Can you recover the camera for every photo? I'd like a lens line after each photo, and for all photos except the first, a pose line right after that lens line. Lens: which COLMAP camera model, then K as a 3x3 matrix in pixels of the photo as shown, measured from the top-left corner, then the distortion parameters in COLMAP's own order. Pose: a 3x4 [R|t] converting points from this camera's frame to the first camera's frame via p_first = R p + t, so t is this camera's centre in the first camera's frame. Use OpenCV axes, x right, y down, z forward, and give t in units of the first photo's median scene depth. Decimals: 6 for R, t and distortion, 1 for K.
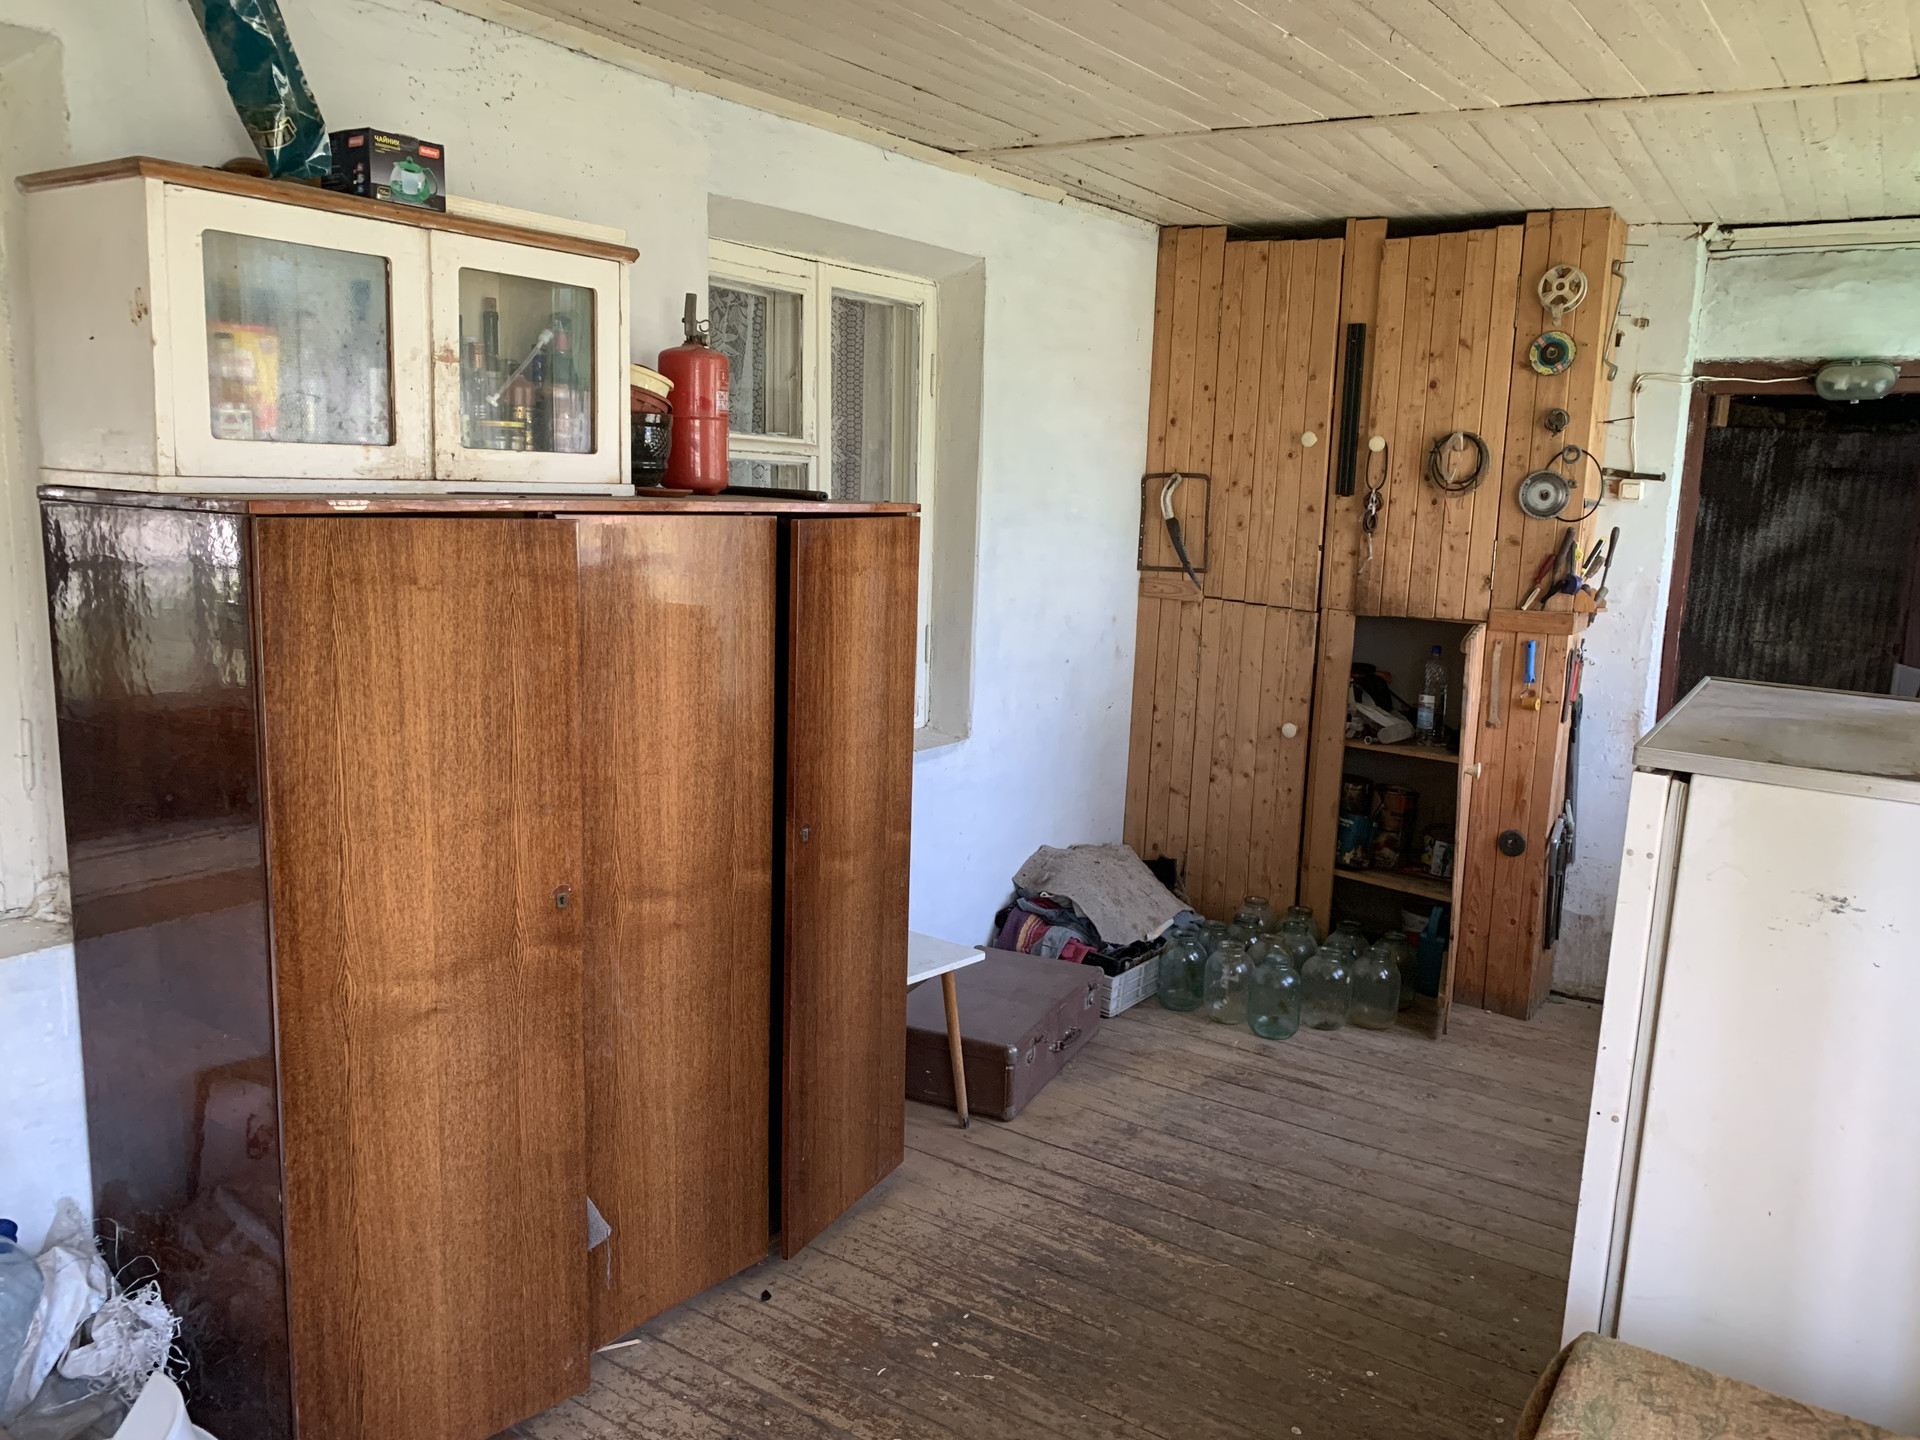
lens RADIAL K [[1481.9, 0, 960.0], [0, 1481.9, 720.0], [0, 0, 1]] dist [-0.002498, -0.003617]
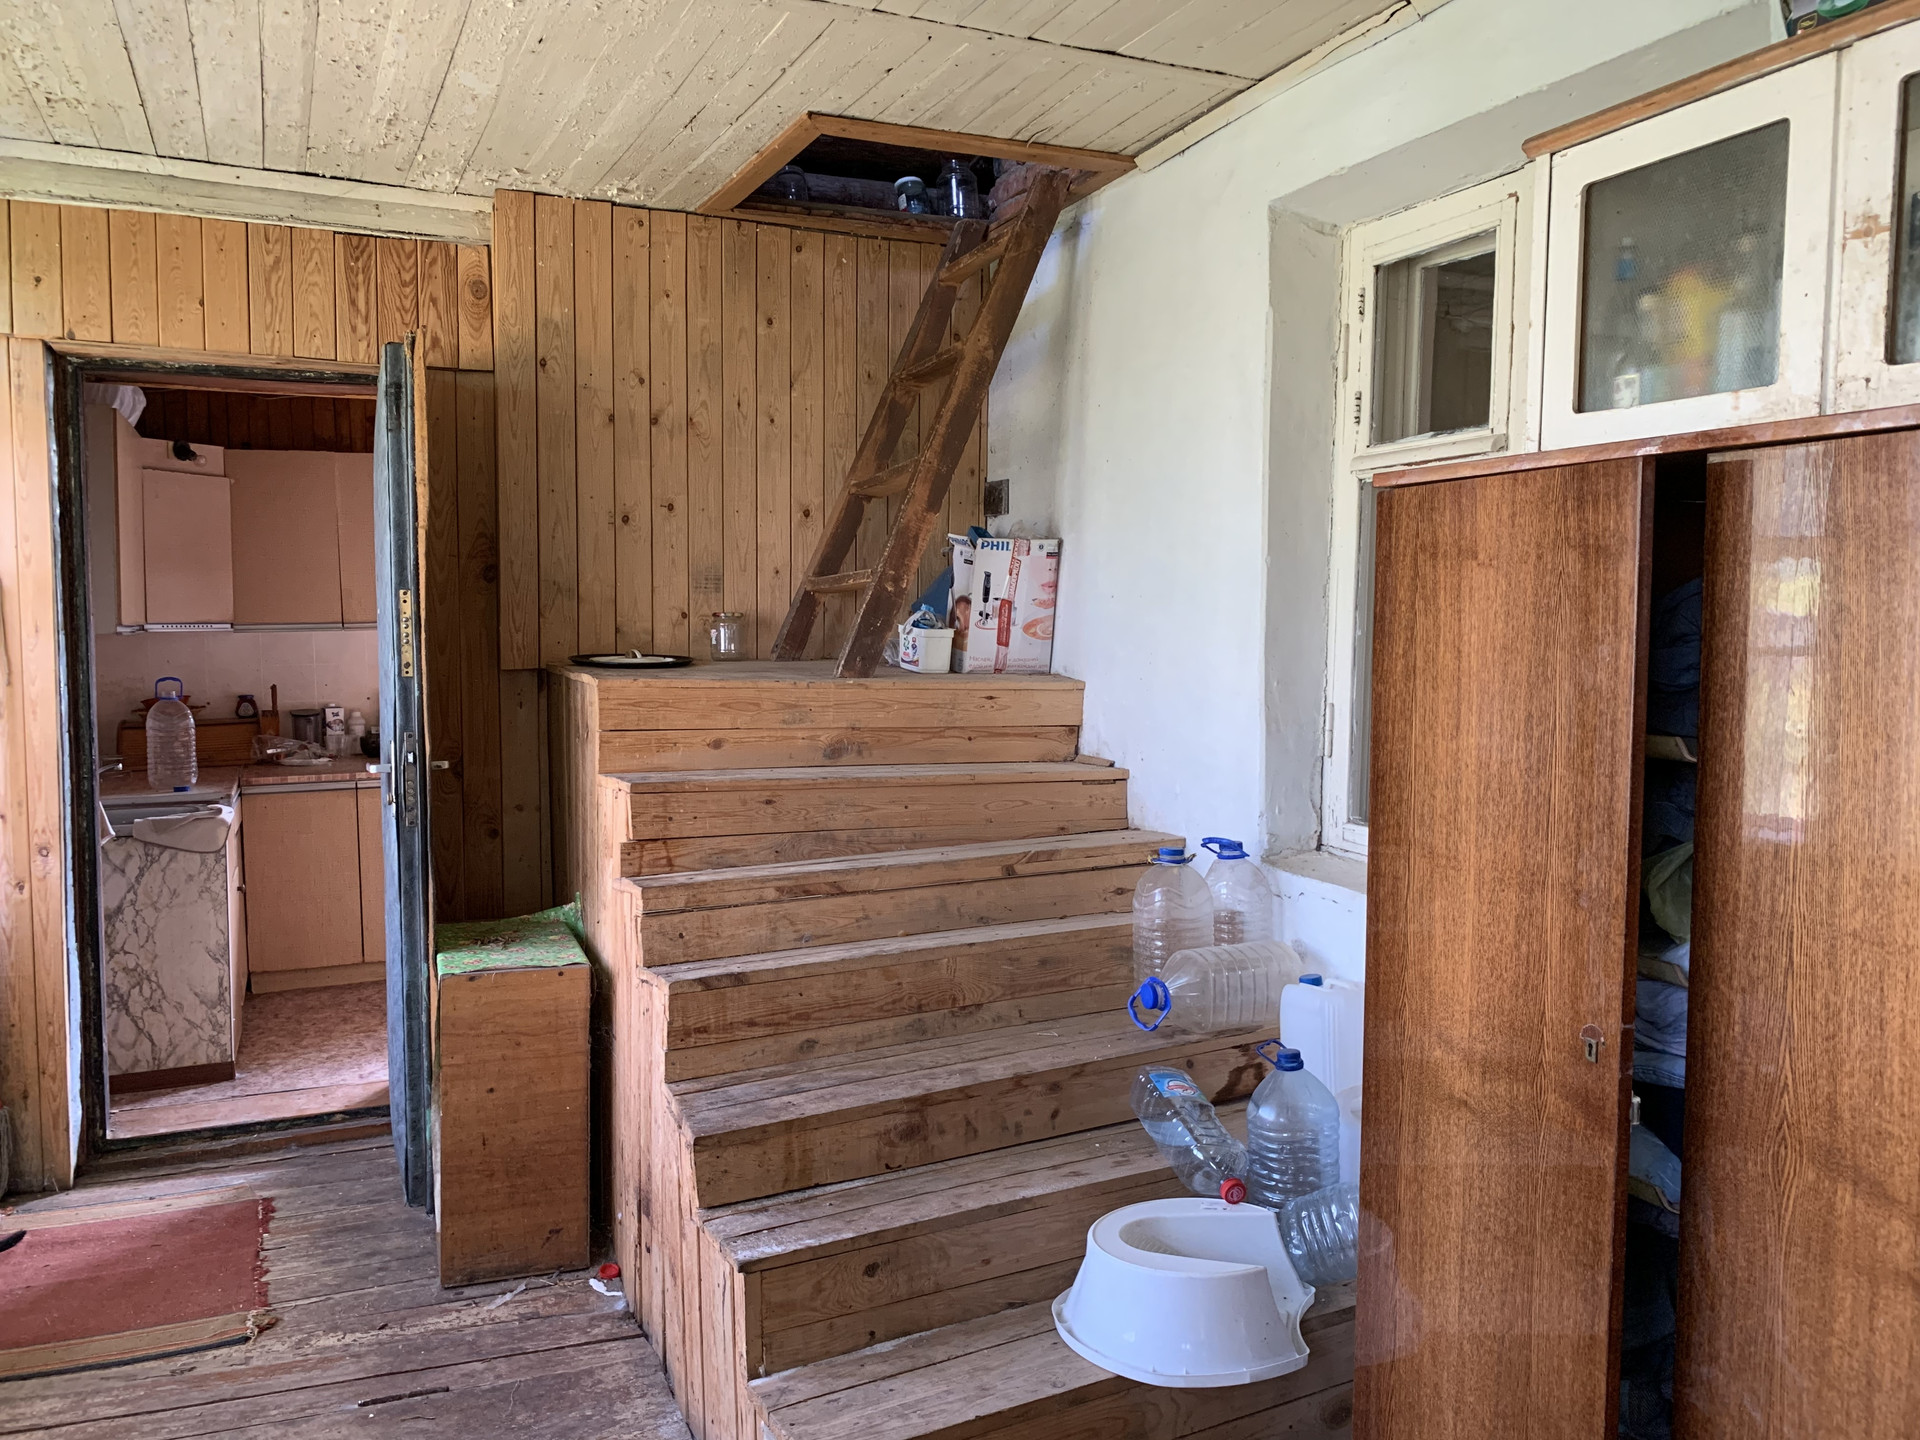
lens RADIAL K [[1481.9, 0, 960.0], [0, 1481.9, 720.0], [0, 0, 1]] dist [-0.002498, -0.003617]
pose [[-0.528350, 0.029104, -0.848527, 0.450880], [-0.159786, 0.978145, 0.133044, -0.065288], [0.833855, 0.205877, -0.512153, 1.145096]]
